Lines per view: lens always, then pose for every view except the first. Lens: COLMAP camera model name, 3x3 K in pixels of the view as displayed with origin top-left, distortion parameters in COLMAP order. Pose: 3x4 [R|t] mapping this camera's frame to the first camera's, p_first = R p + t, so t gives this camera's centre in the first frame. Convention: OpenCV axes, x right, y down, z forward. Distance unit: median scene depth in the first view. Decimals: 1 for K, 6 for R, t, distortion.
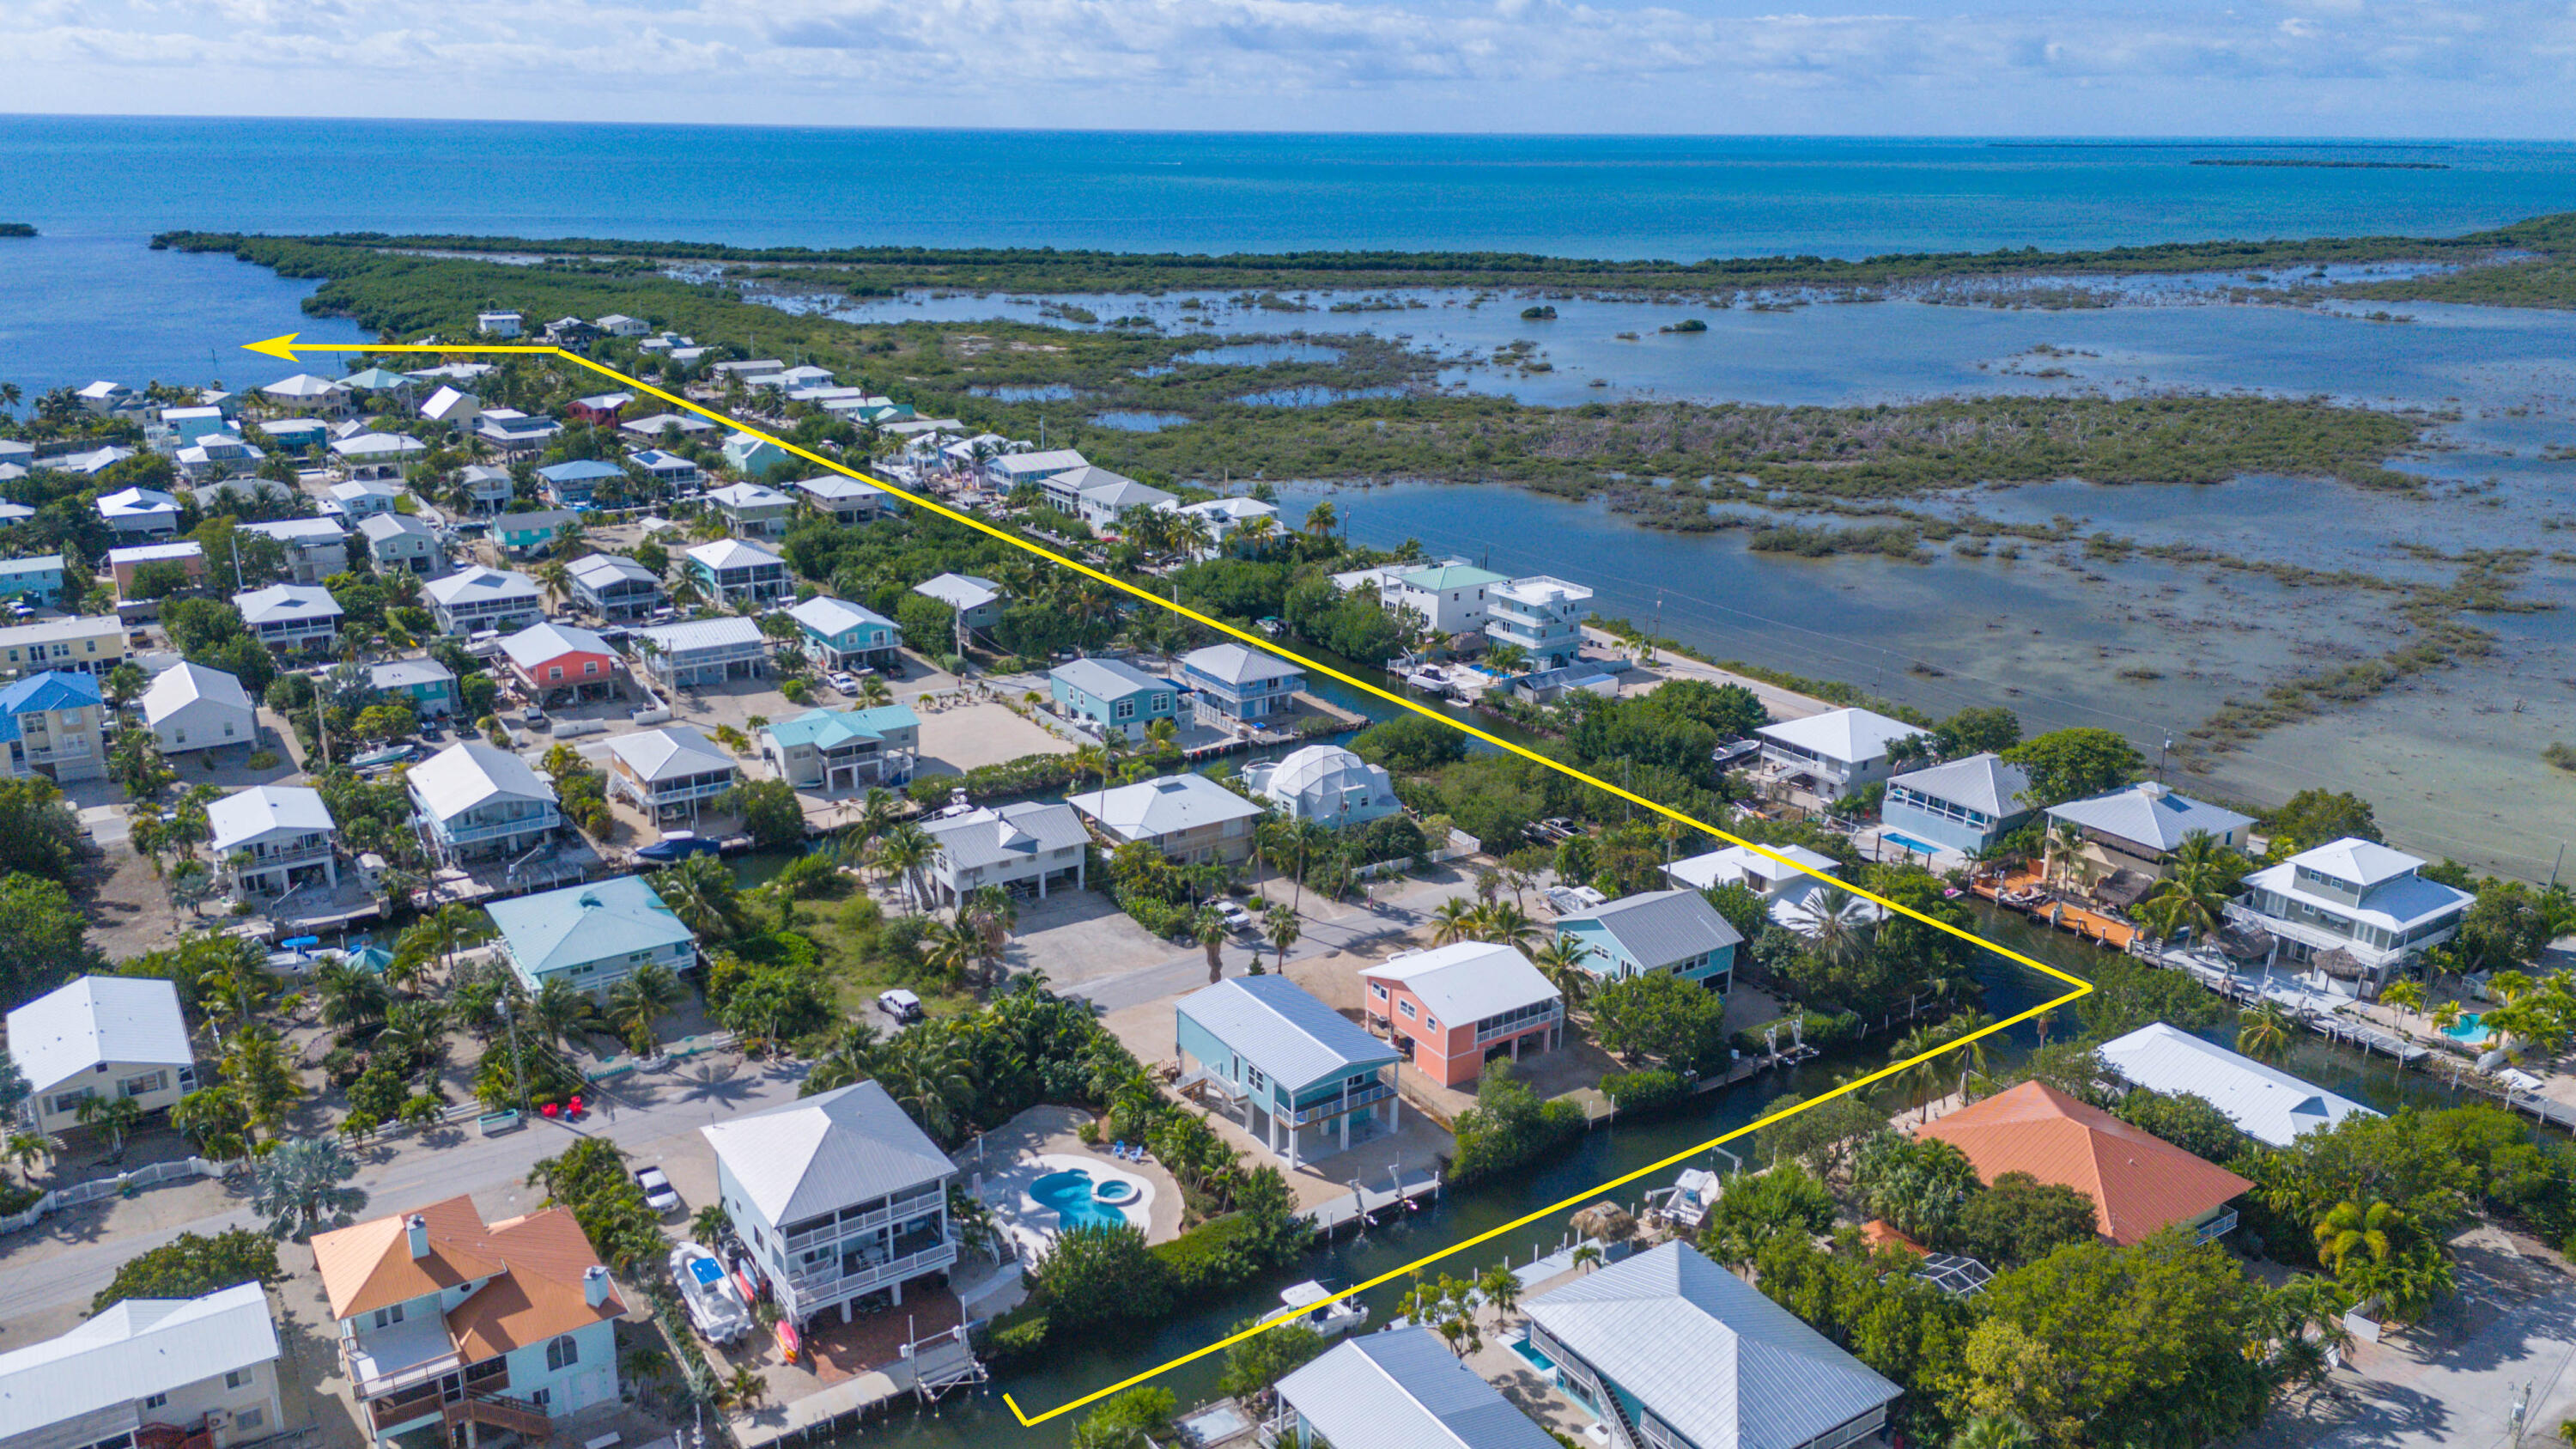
lens RADIAL K [[1875.0, 0, 1288.0], [0, 1875.0, 724.5], [0, 0, 1]] dist [0.069979, -0.093281]
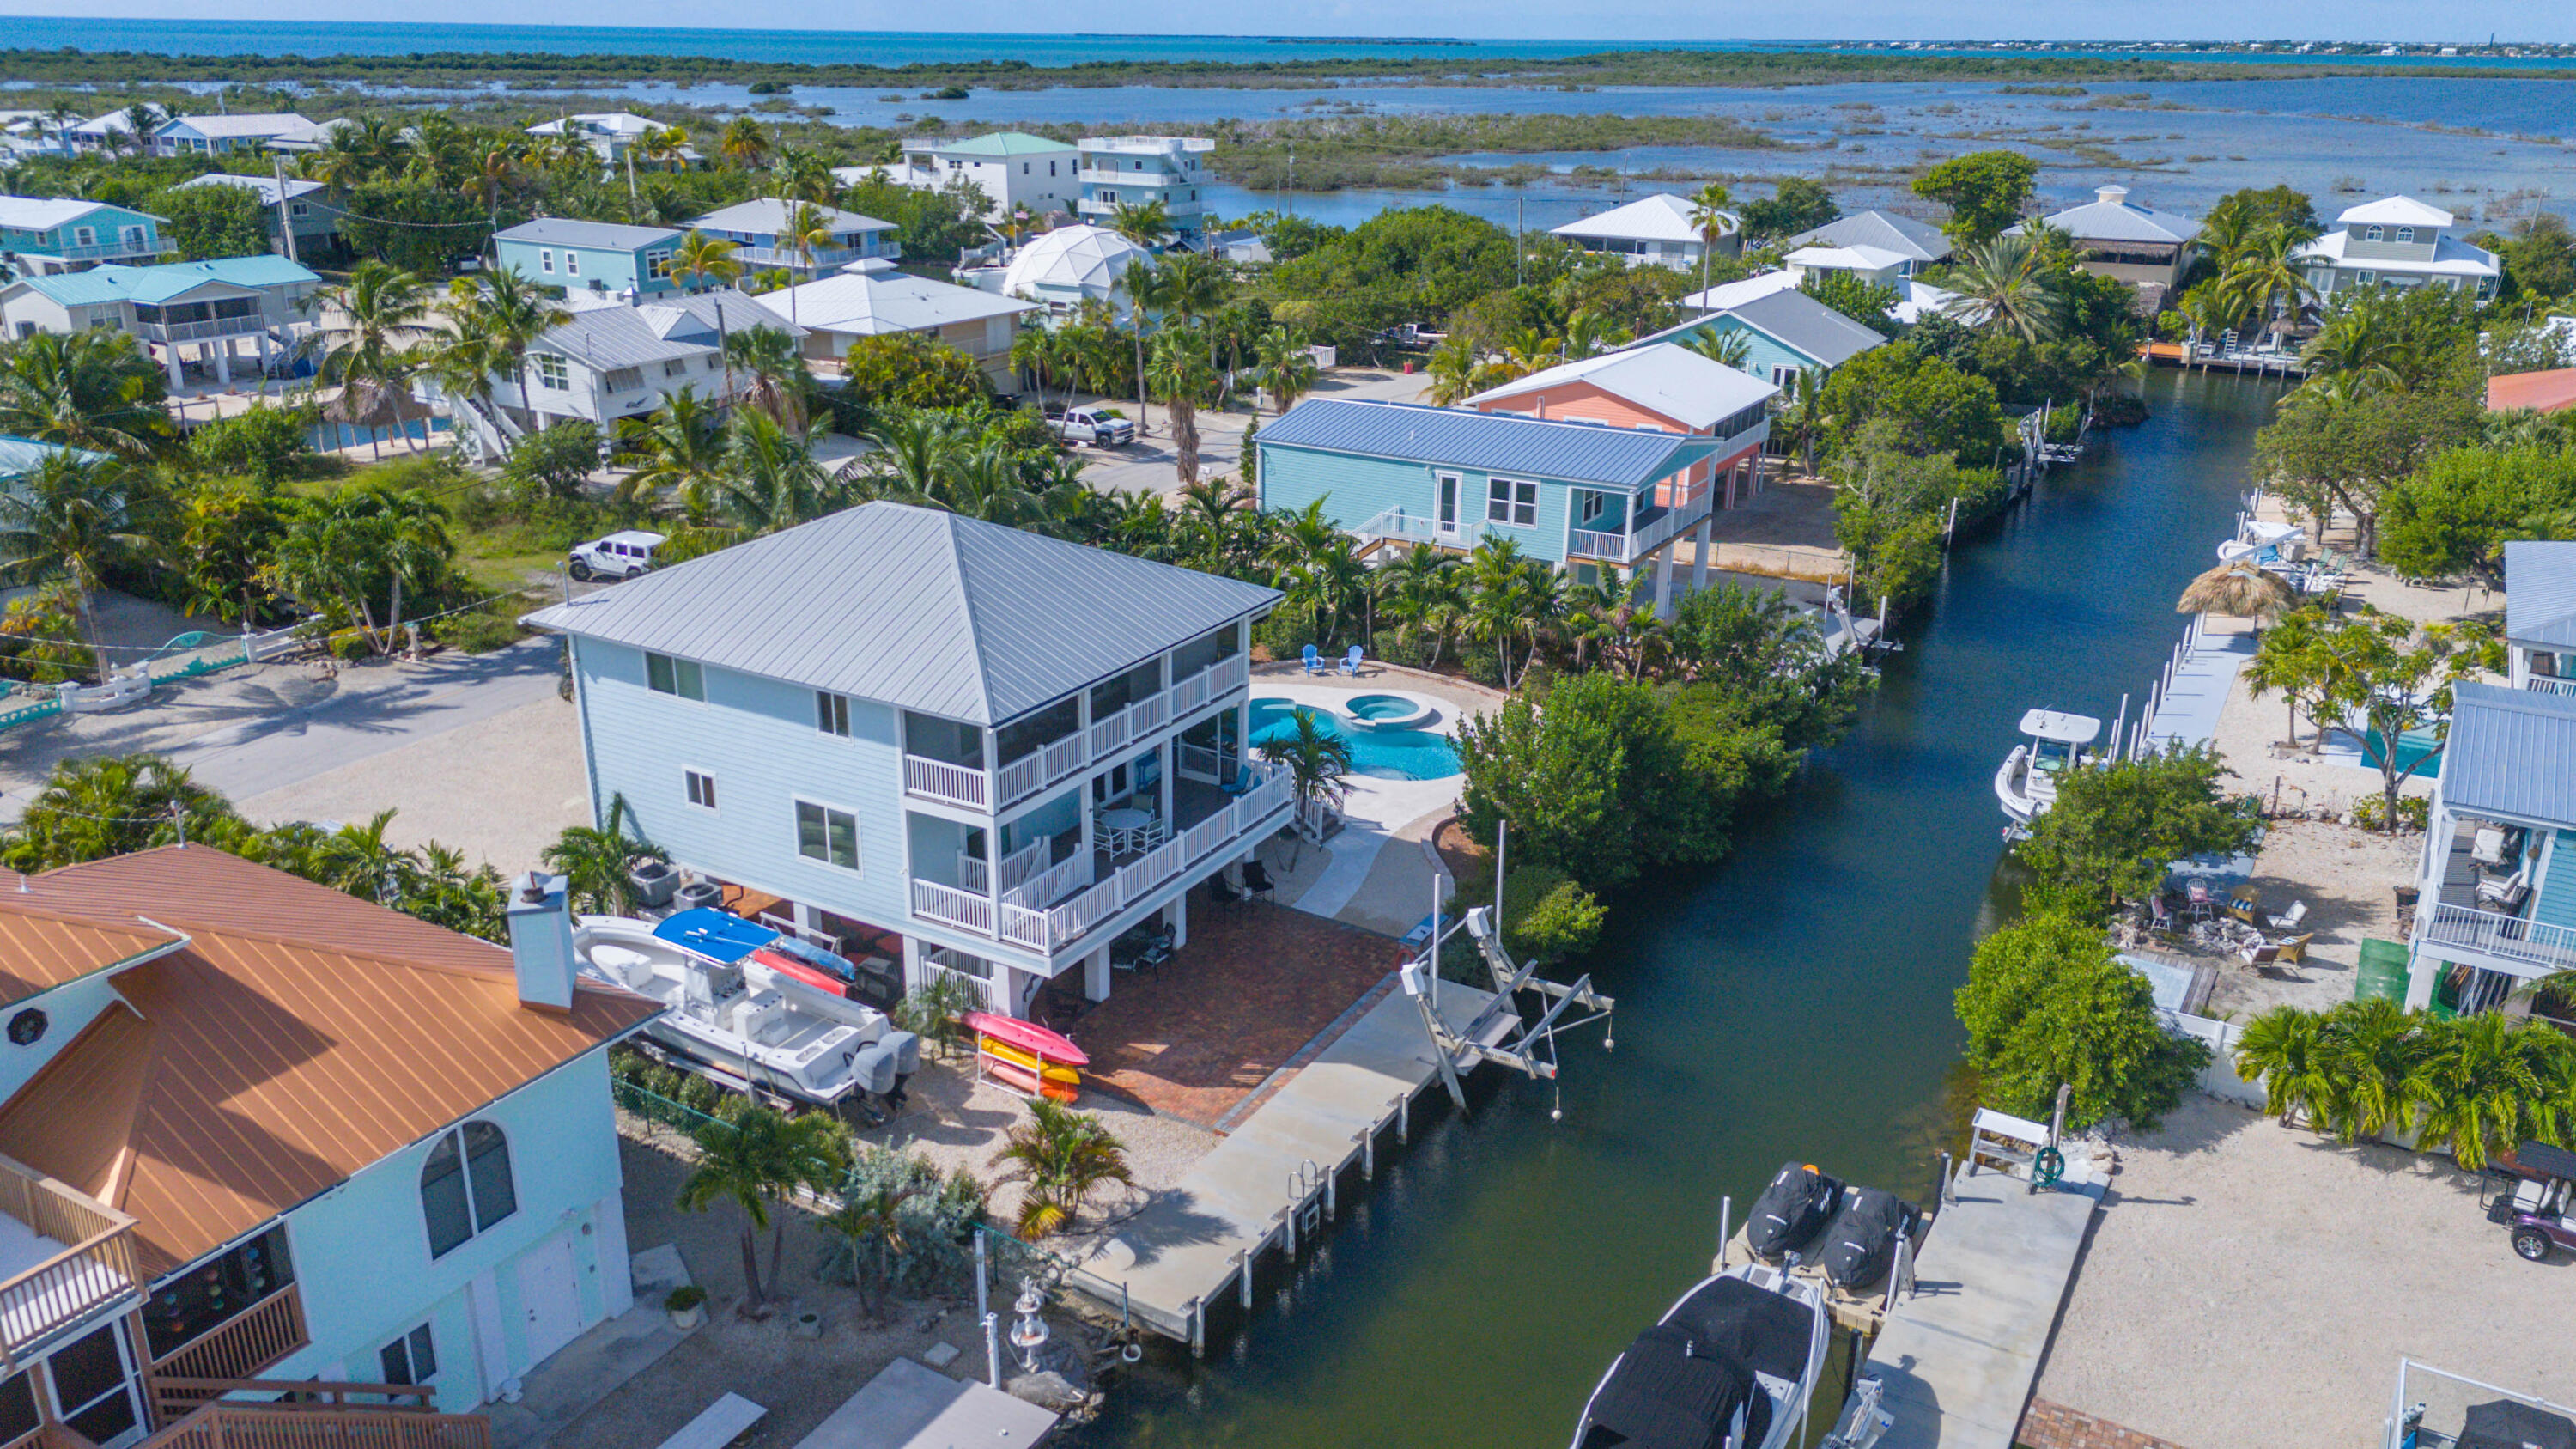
lens RADIAL K [[1875.0, 0, 1288.0], [0, 1875.0, 724.5], [0, 0, 1]] dist [0.069979, -0.093281]
pose [[0.901041, -0.148633, 0.407472, -0.304365], [0.128244, 0.988743, 0.077077, 0.207772], [-0.414342, -0.017194, 0.909959, 0.560766]]
